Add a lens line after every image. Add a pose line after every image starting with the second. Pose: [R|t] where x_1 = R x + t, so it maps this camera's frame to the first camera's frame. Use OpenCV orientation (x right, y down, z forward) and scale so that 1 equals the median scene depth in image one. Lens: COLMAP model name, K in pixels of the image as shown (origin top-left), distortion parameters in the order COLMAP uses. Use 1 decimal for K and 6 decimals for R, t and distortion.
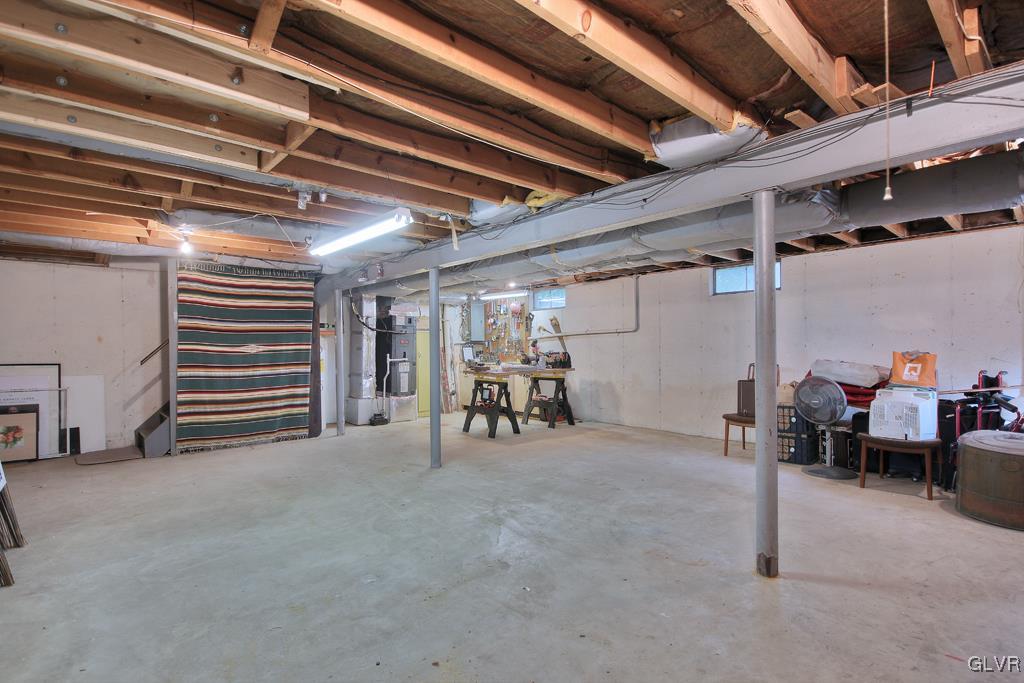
lens RADIAL K [[488.6, 0, 513.3], [0, 488.6, 343.0], [0, 0, 1]] dist [0.005808, -0.000980]
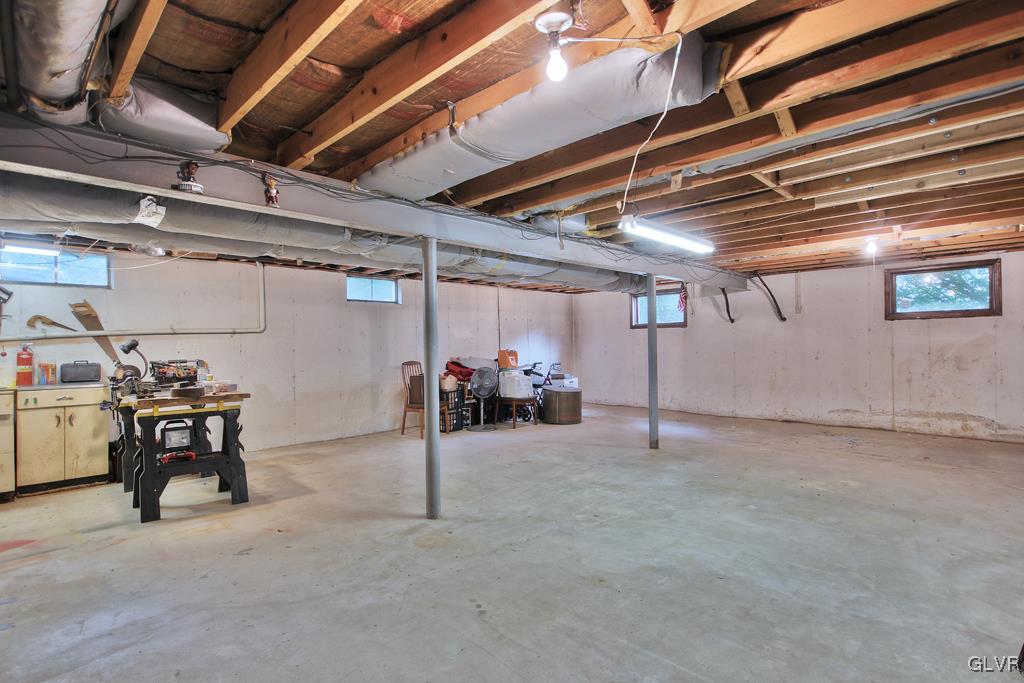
lens RADIAL K [[488.6, 0, 513.6], [0, 488.6, 342.4], [0, 0, 1]] dist [0.005808, -0.000980]
pose [[-0.047417, 0.013174, 0.998788, -1.262558], [0.005479, 0.999901, -0.012929, 0.010816], [-0.998860, 0.004860, -0.047484, 1.306939]]
